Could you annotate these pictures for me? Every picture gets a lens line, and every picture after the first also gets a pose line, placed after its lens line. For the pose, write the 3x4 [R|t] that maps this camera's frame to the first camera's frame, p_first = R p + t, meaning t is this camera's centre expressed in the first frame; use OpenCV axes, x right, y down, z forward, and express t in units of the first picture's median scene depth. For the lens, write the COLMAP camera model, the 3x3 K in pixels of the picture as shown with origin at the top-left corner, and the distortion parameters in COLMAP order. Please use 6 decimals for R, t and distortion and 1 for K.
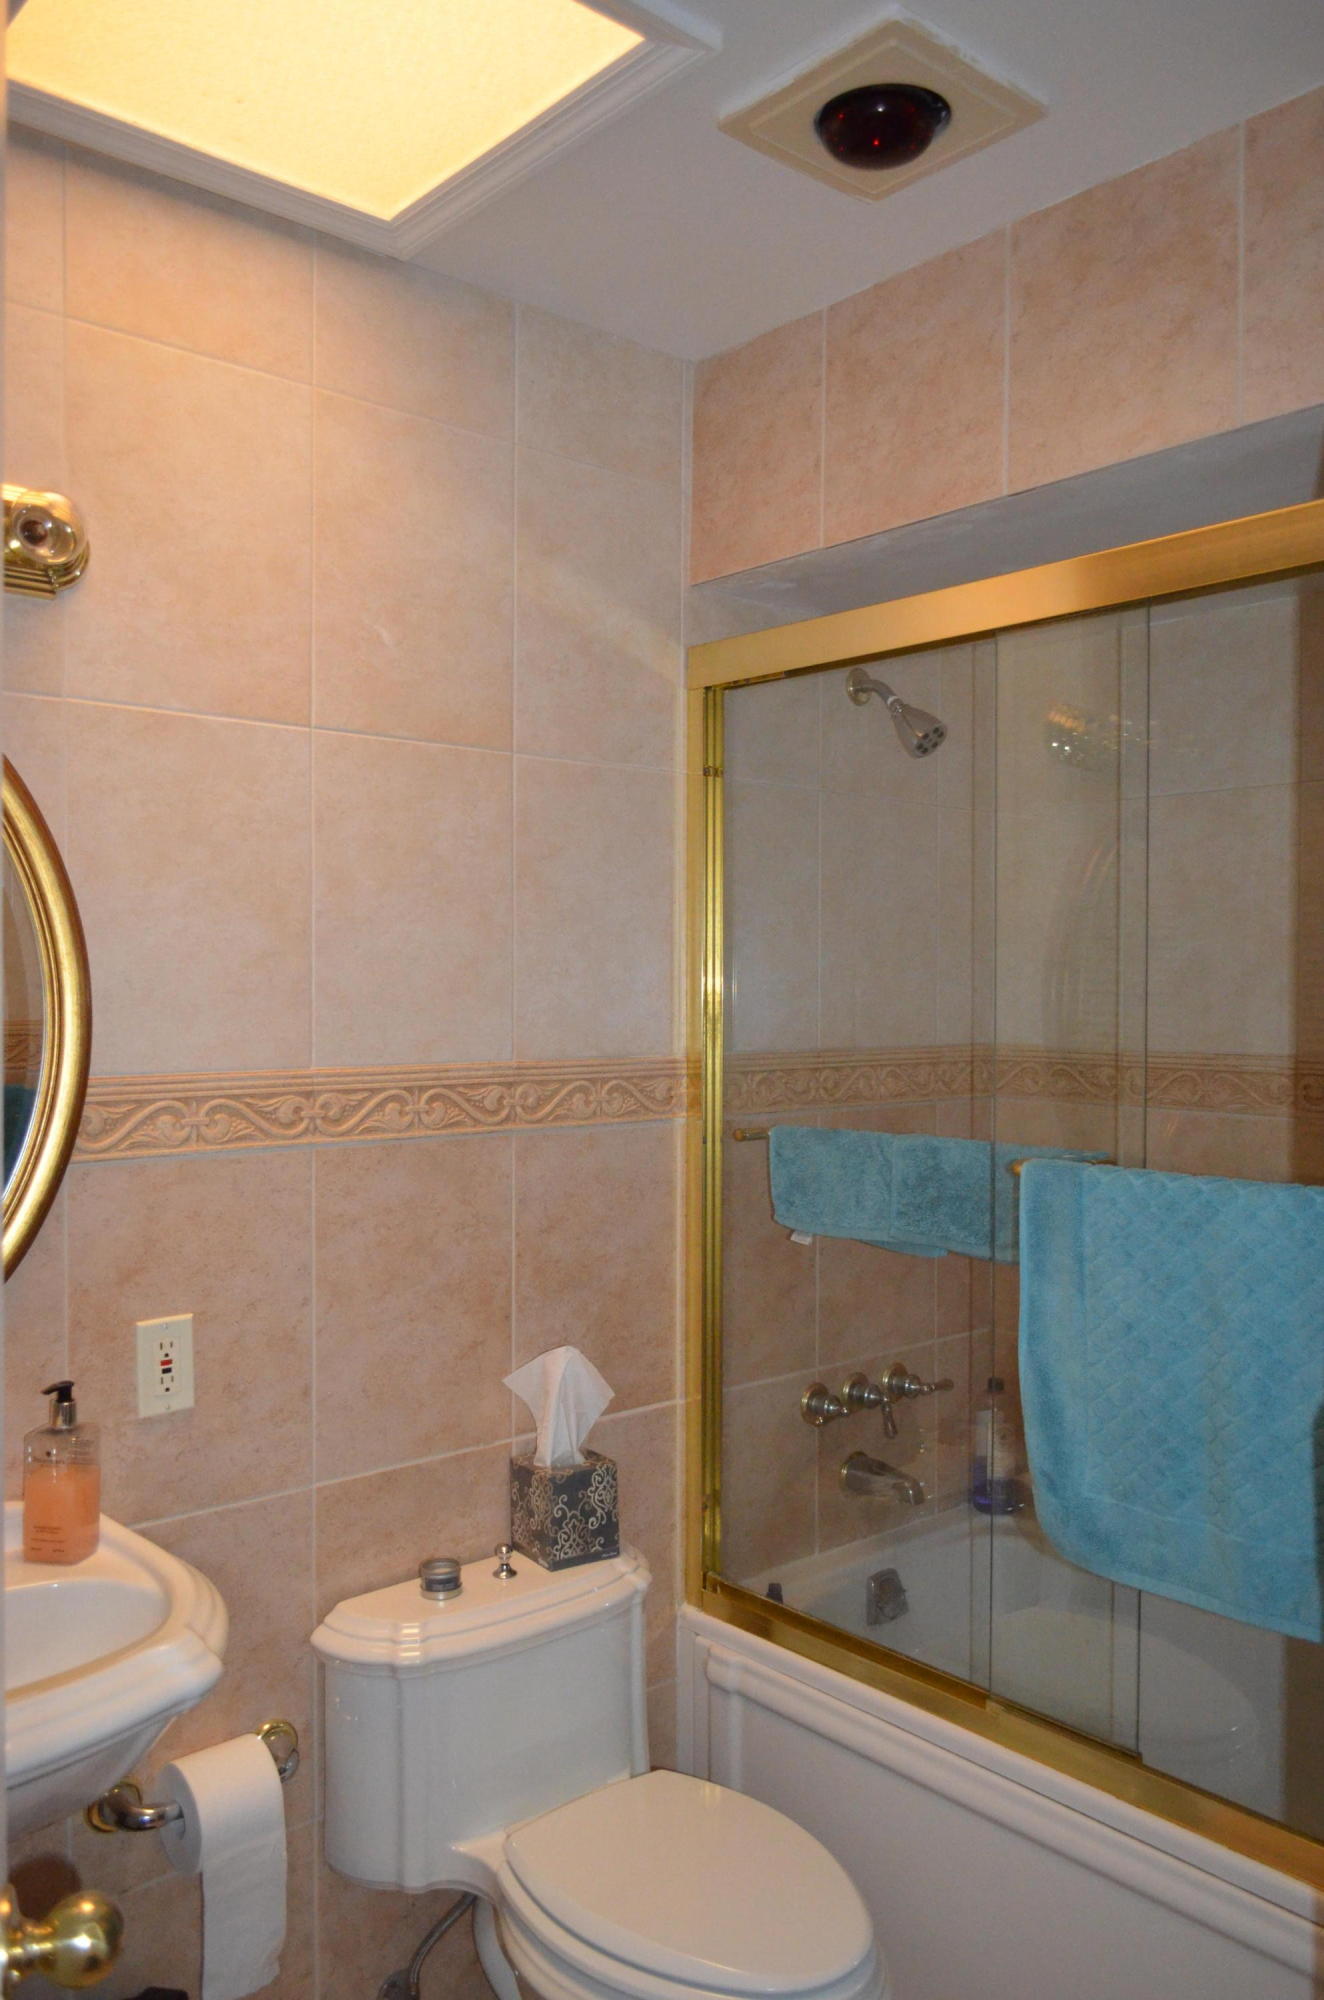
lens RADIAL K [[1546.9, 0, 663.4], [0, 1546.9, 1000.7], [0, 0, 1]] dist [-0.015210, -0.004125]
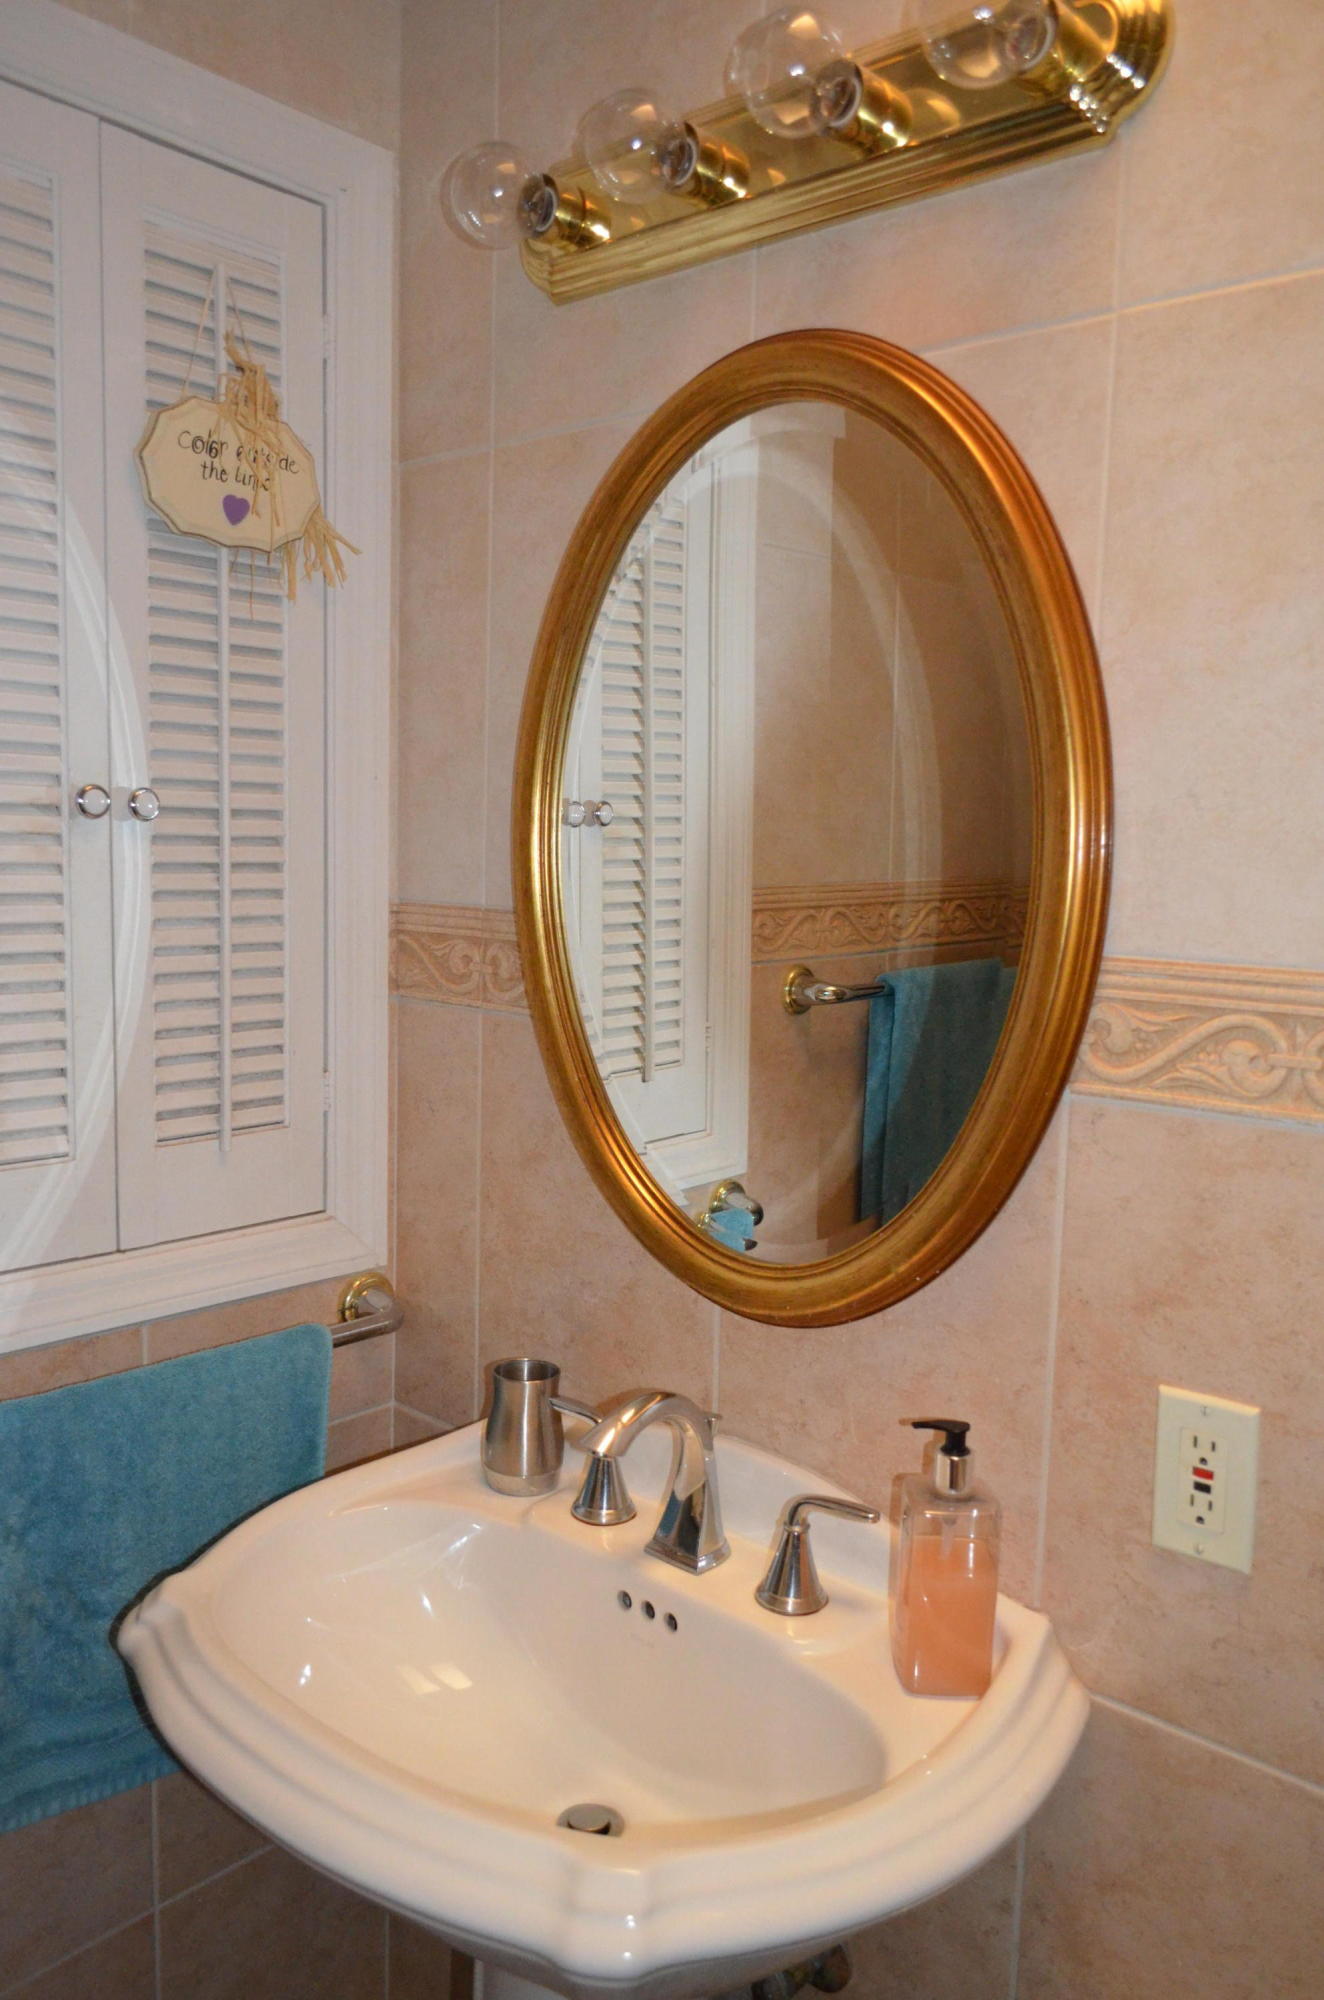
lens RADIAL K [[1546.9, 0, 663.8], [0, 1546.9, 993.3], [0, 0, 1]] dist [-0.015210, -0.004125]
pose [[0.141563, 0.109545, -0.983849, 0.187595], [-0.026482, 0.993922, 0.106856, 0.004394], [0.989575, 0.010927, 0.143604, 0.724848]]
